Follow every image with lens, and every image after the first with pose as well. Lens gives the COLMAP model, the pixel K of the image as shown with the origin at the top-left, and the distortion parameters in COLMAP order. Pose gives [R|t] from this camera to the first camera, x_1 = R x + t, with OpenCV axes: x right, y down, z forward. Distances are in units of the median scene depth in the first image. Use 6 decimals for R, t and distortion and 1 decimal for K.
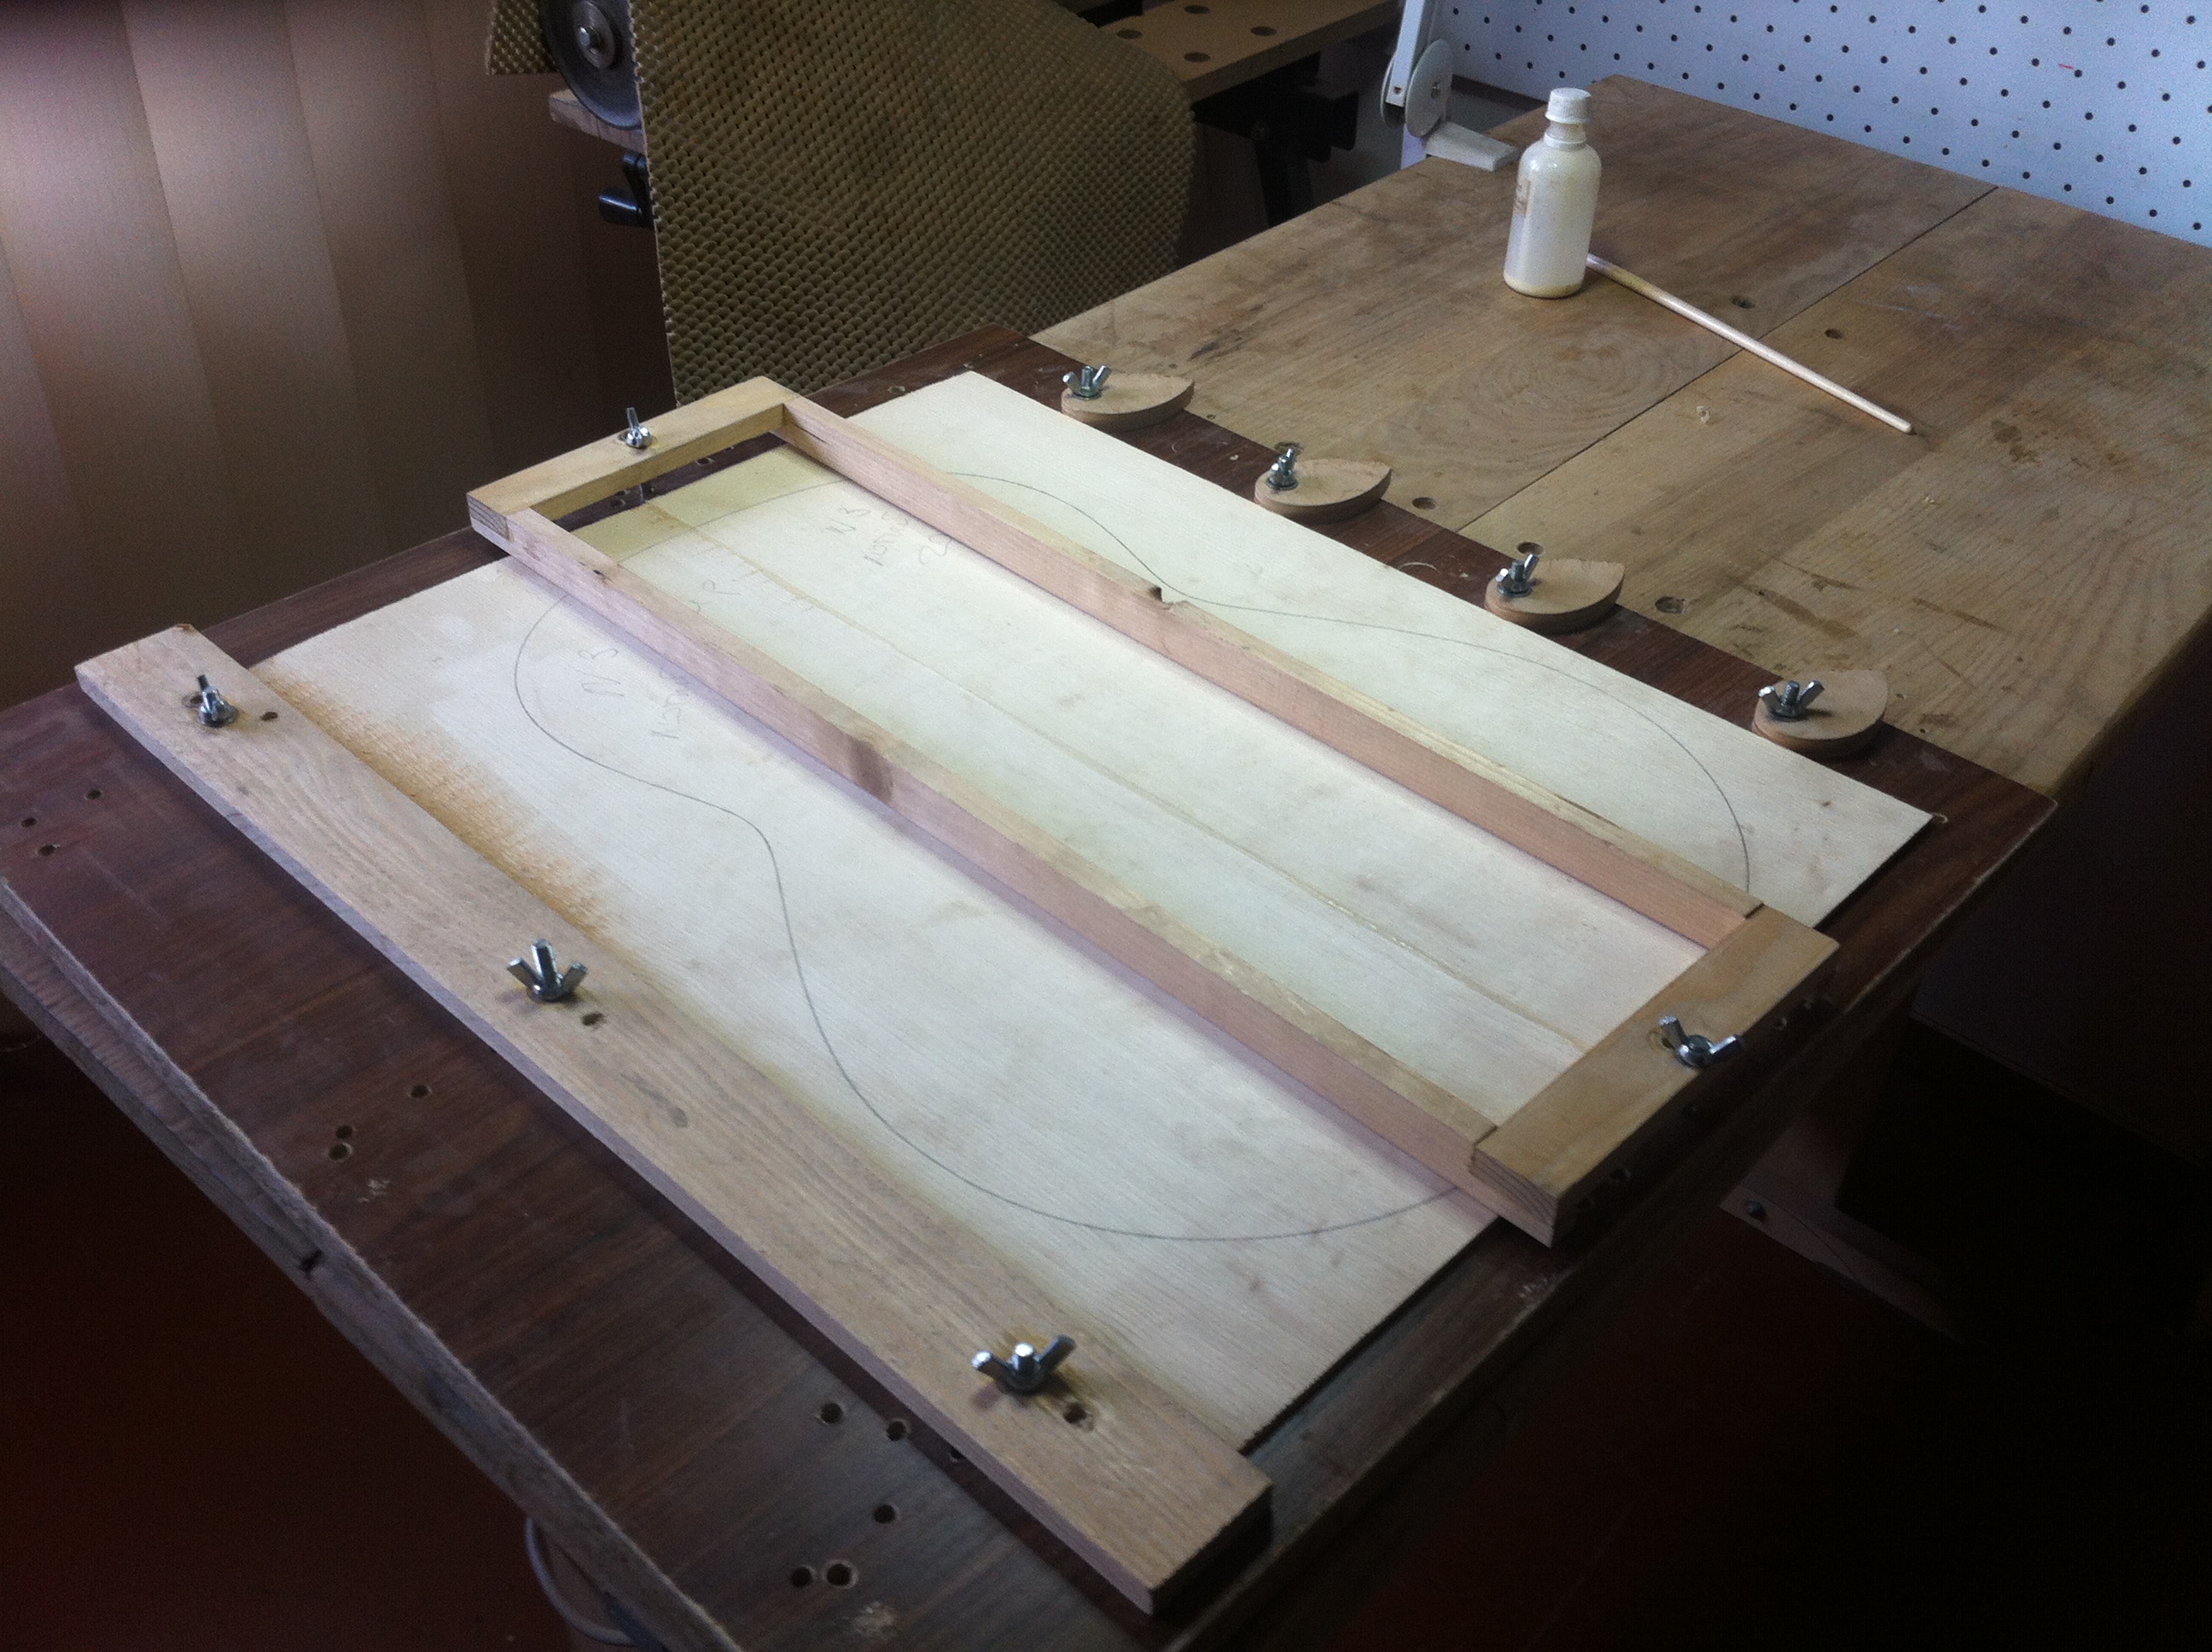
lens RADIAL K [[2143.4, 0, 1119.2], [0, 2143.4, 832.3], [0, 0, 1]] dist [-0.050855, 0.000000]
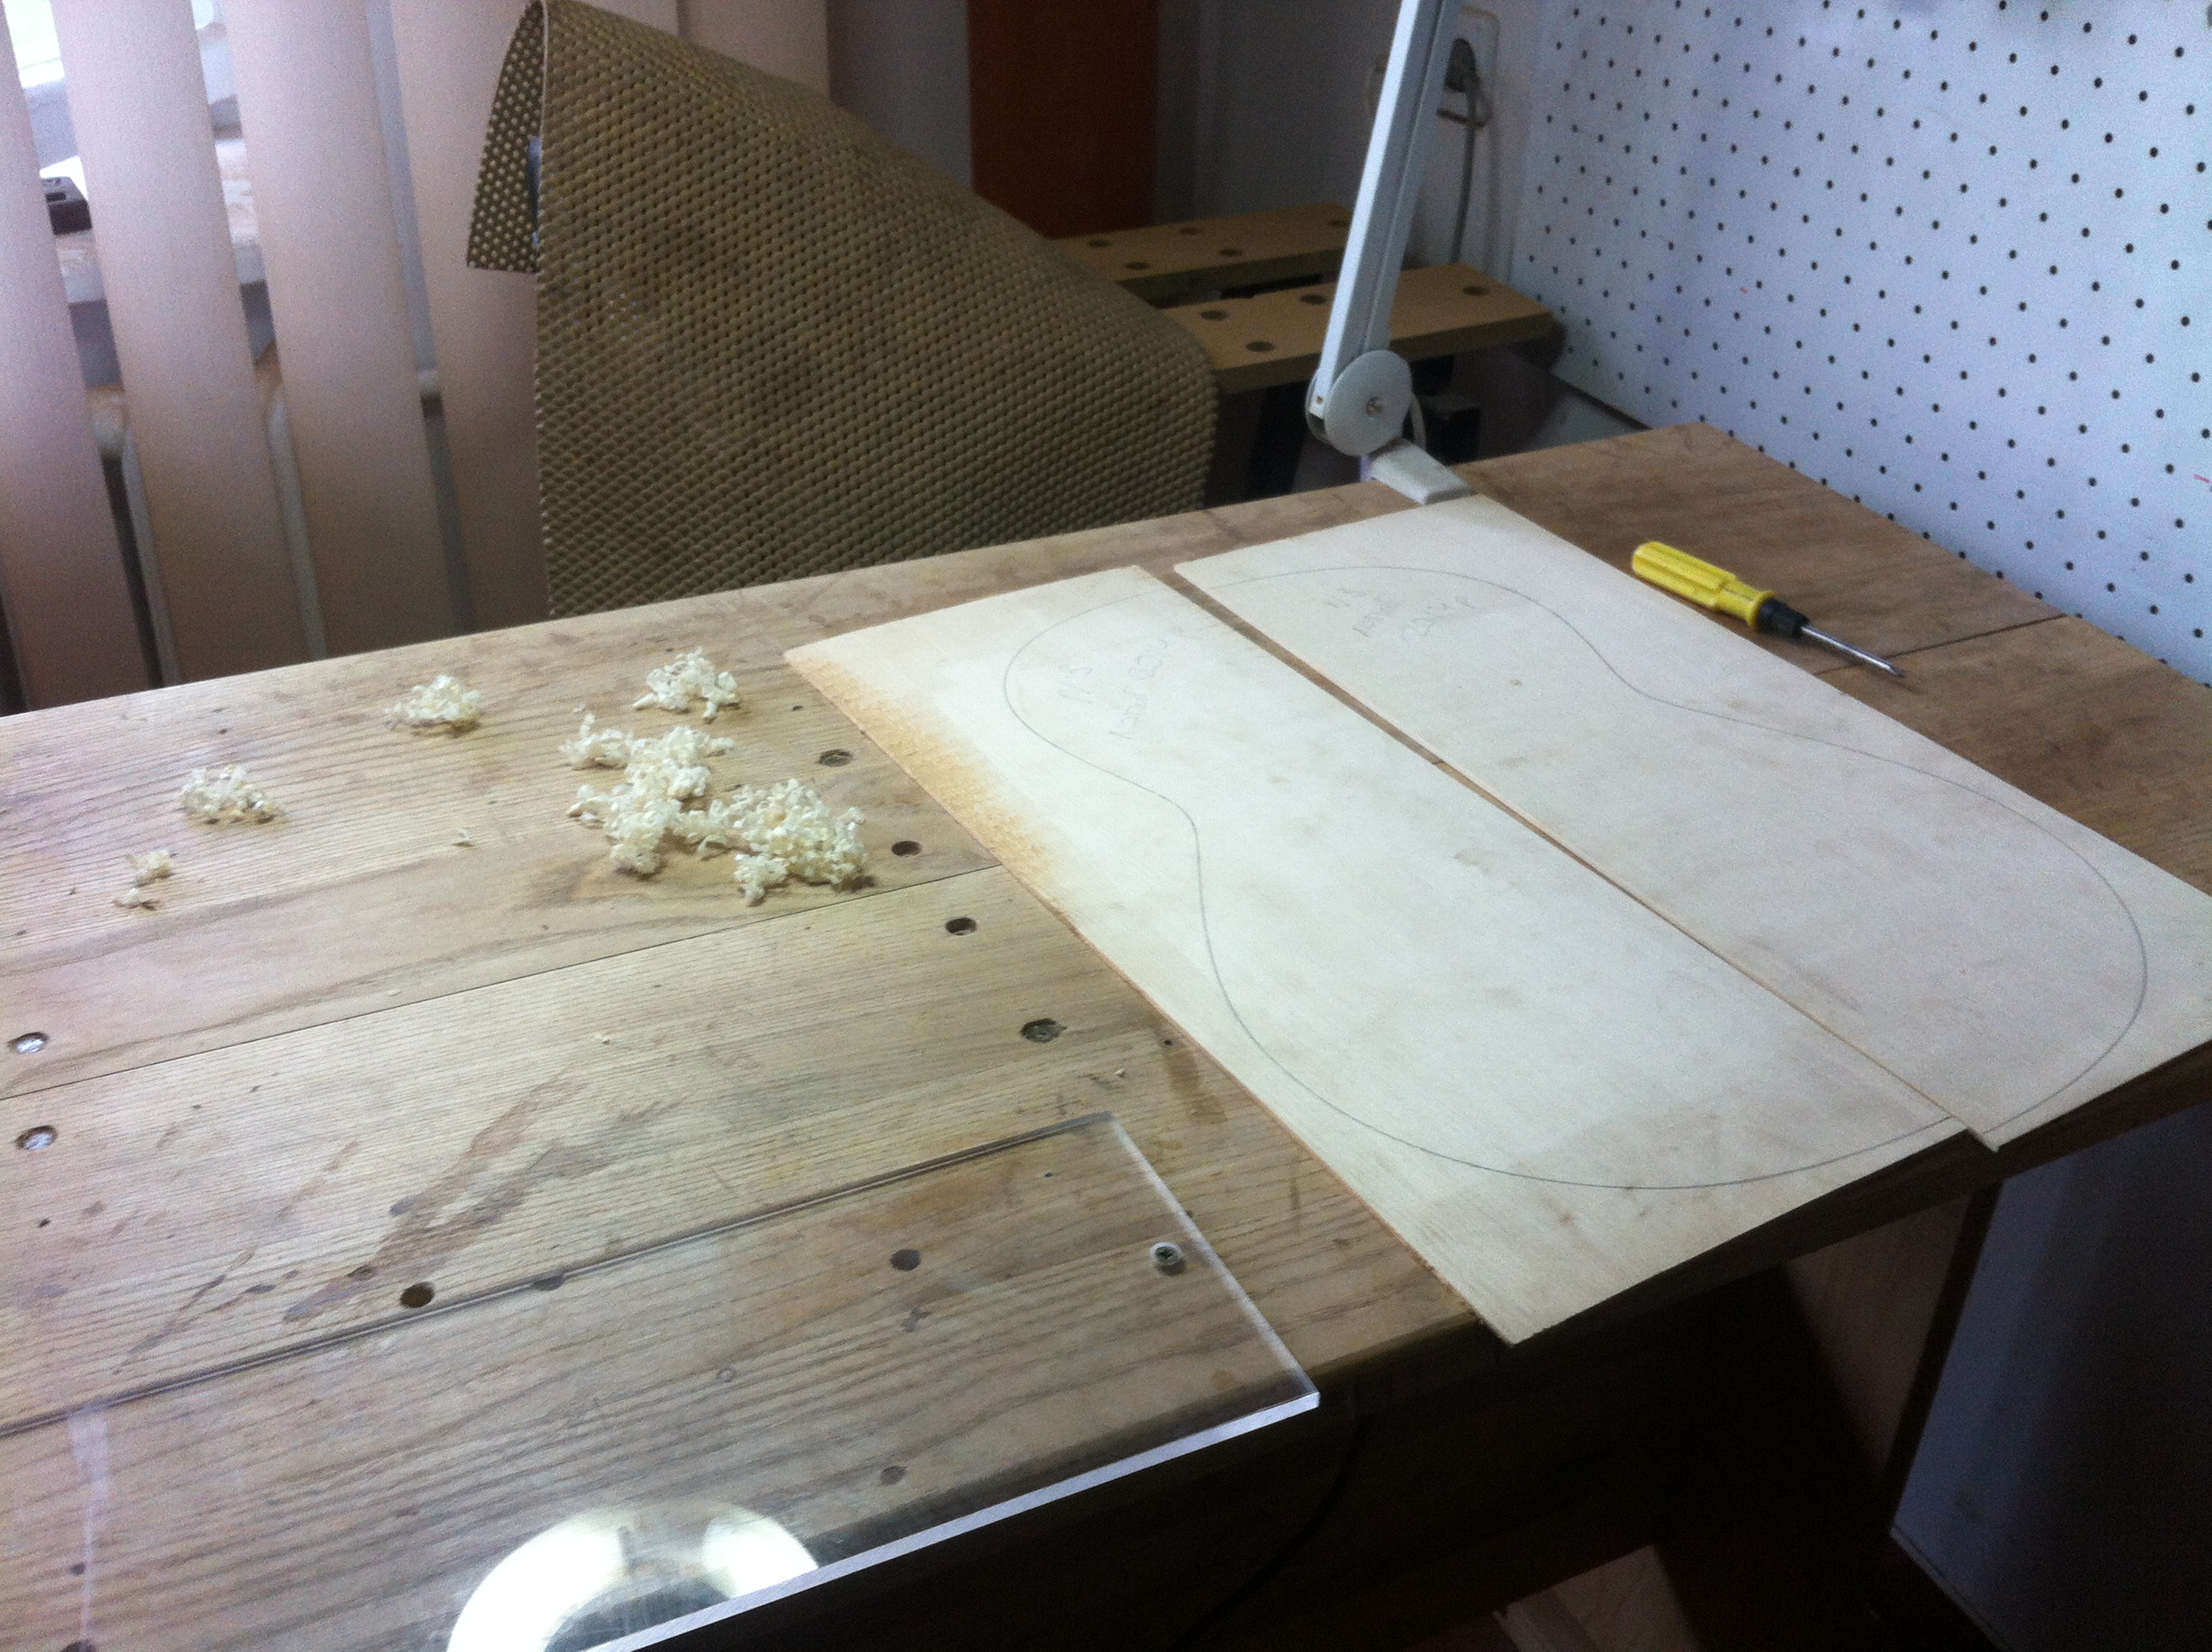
lens RADIAL K [[2143.4, 0, 1120.0], [0, 2143.4, 812.1], [0, 0, 1]] dist [-0.050855, 0.000000]
pose [[0.923747, 0.193963, -0.330257, 0.415415], [-0.235532, 0.967645, -0.090488, -0.093368], [0.302020, 0.161374, 0.939544, 0.192896]]
